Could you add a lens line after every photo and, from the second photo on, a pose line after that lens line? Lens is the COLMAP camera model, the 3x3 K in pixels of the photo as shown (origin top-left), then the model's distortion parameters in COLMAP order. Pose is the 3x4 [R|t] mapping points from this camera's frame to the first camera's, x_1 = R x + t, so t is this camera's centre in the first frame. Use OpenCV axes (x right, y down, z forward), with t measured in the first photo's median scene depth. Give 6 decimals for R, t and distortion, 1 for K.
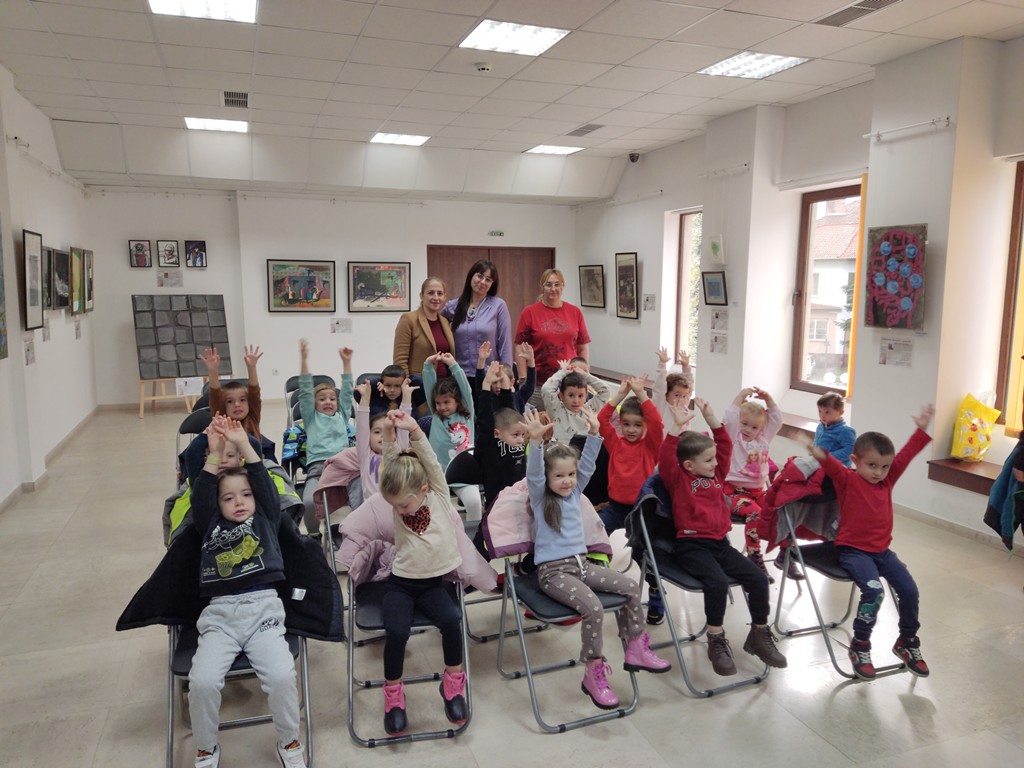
lens RADIAL K [[752.3, 0, 516.4], [0, 752.3, 378.5], [0, 0, 1]] dist [0.093045, -0.157746]
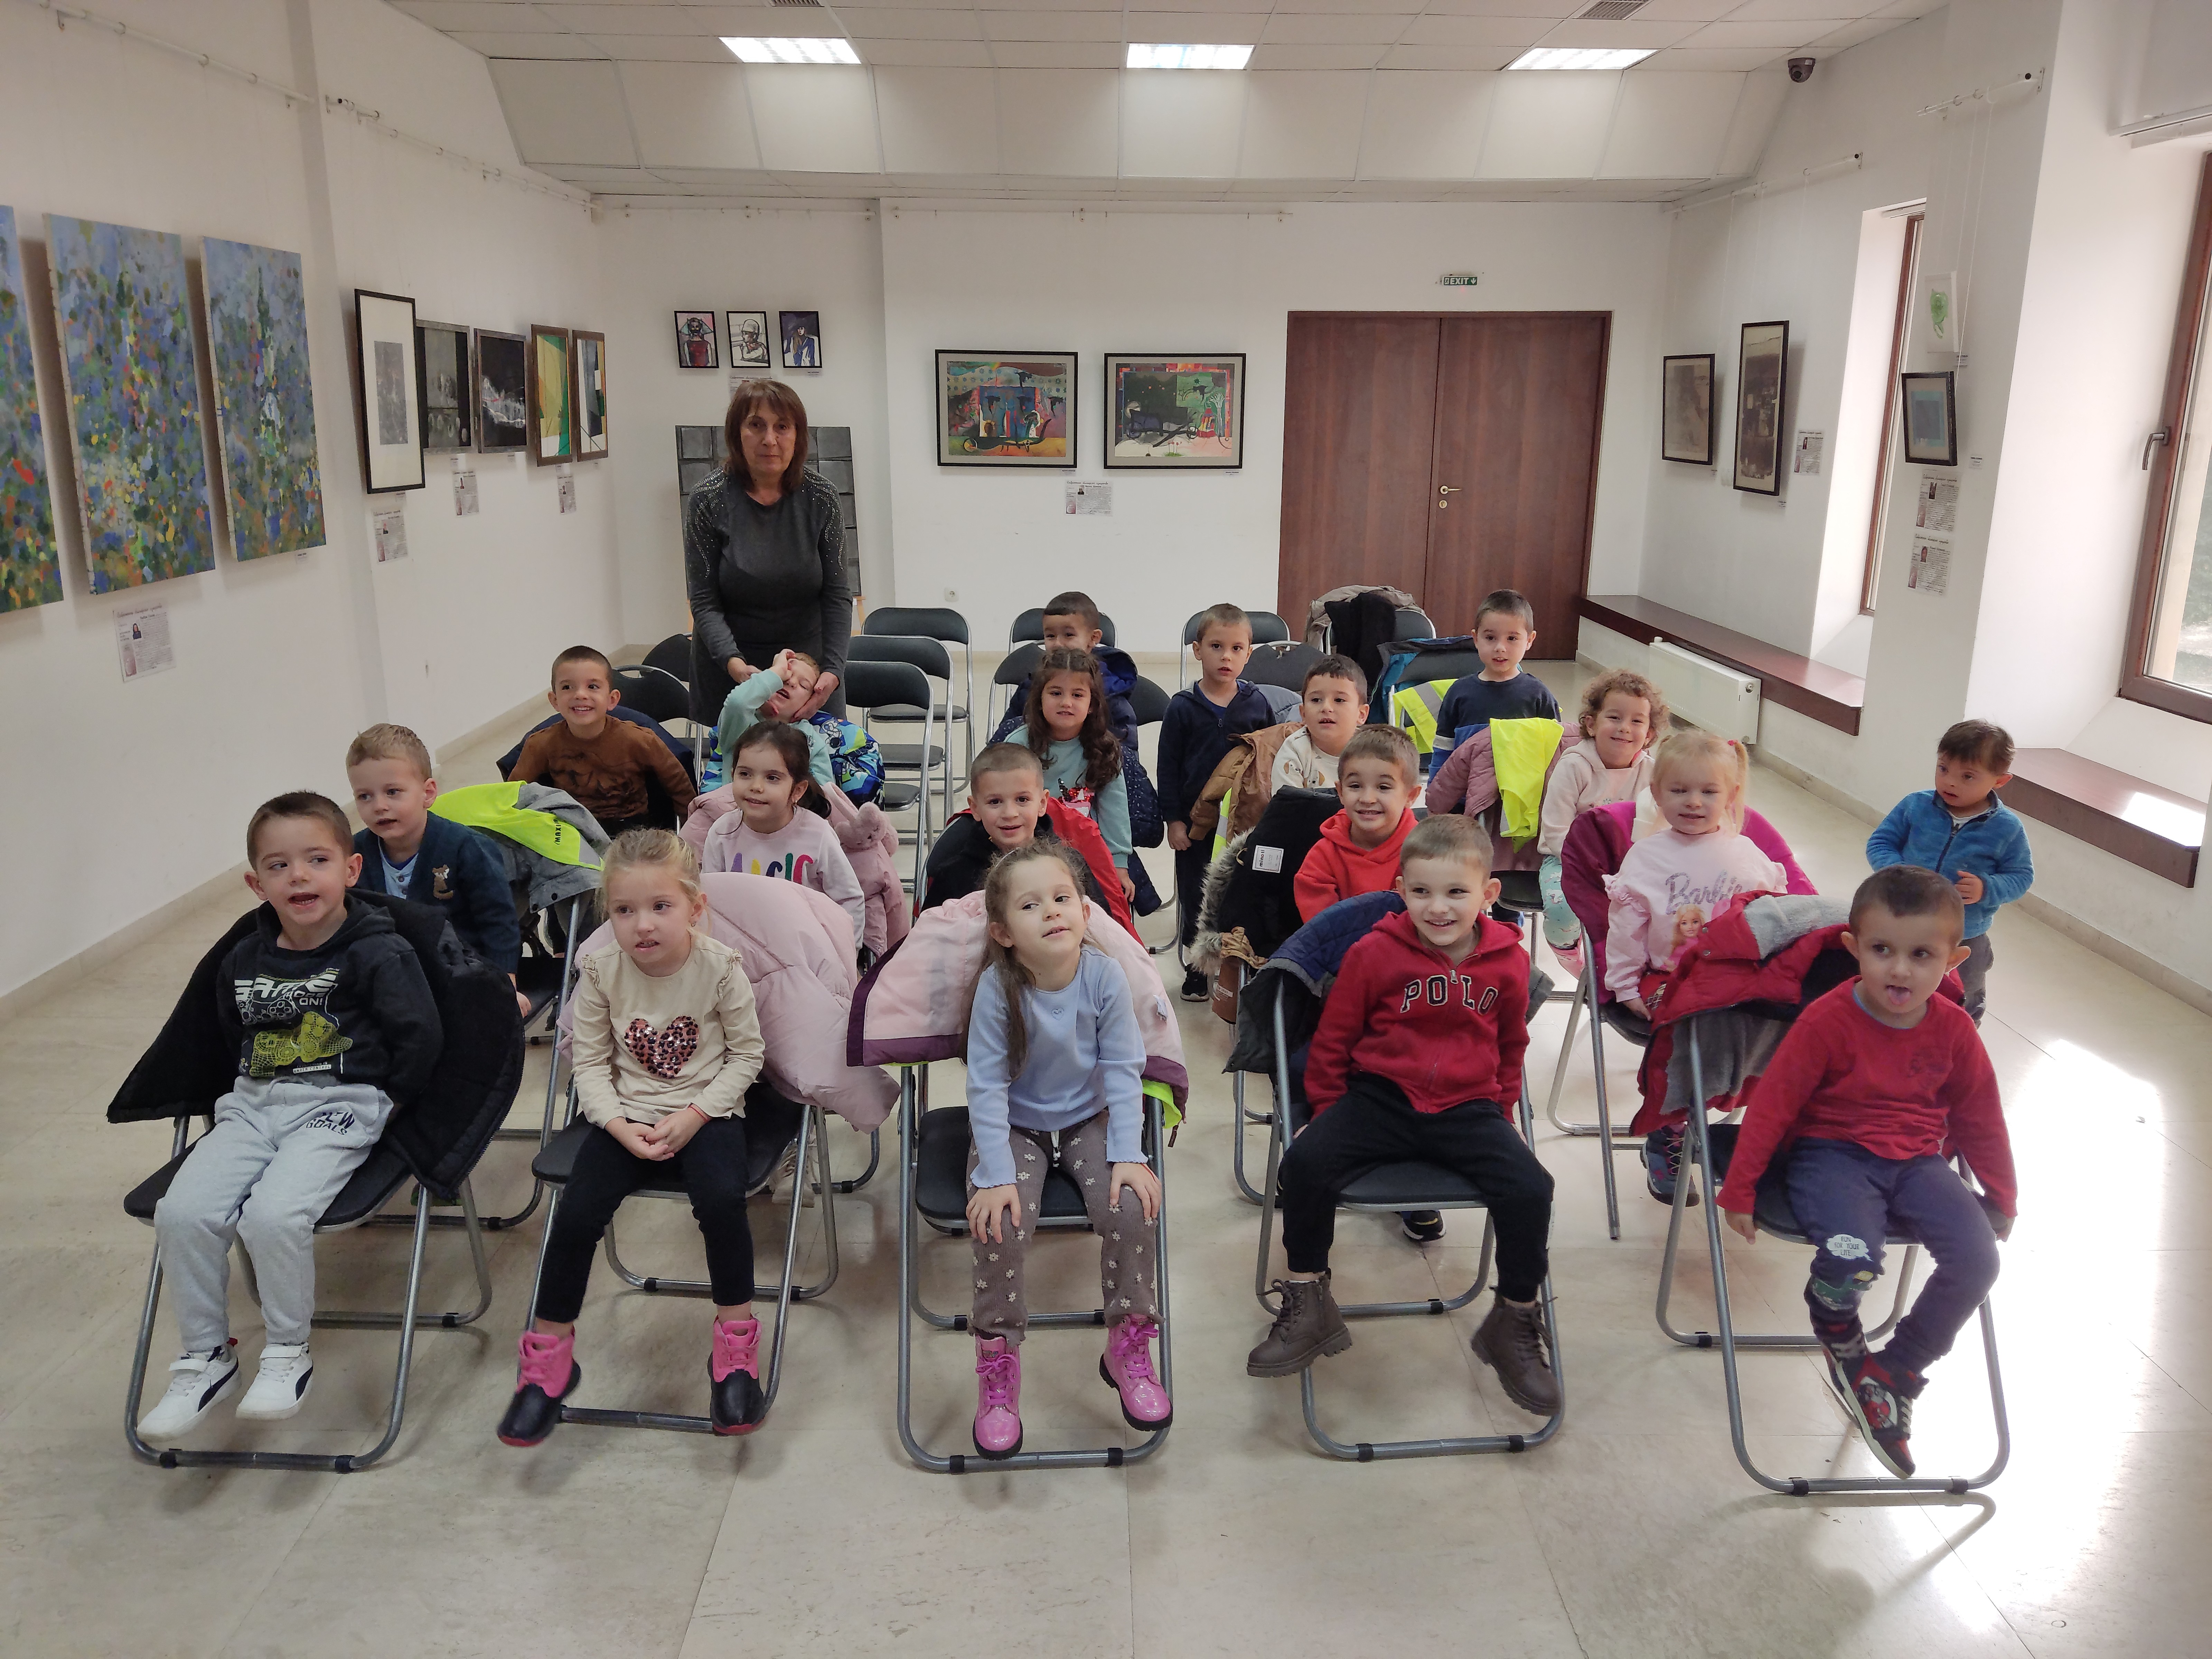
lens RADIAL K [[1625.2, 0, 1115.4], [0, 1625.2, 817.7], [0, 0, 1]] dist [0.093045, -0.157746]
pose [[0.943037, 0.085281, -0.321573, 0.127856], [-0.045090, 0.990431, 0.130434, -0.008572], [0.329620, -0.108505, 0.937858, 0.062573]]
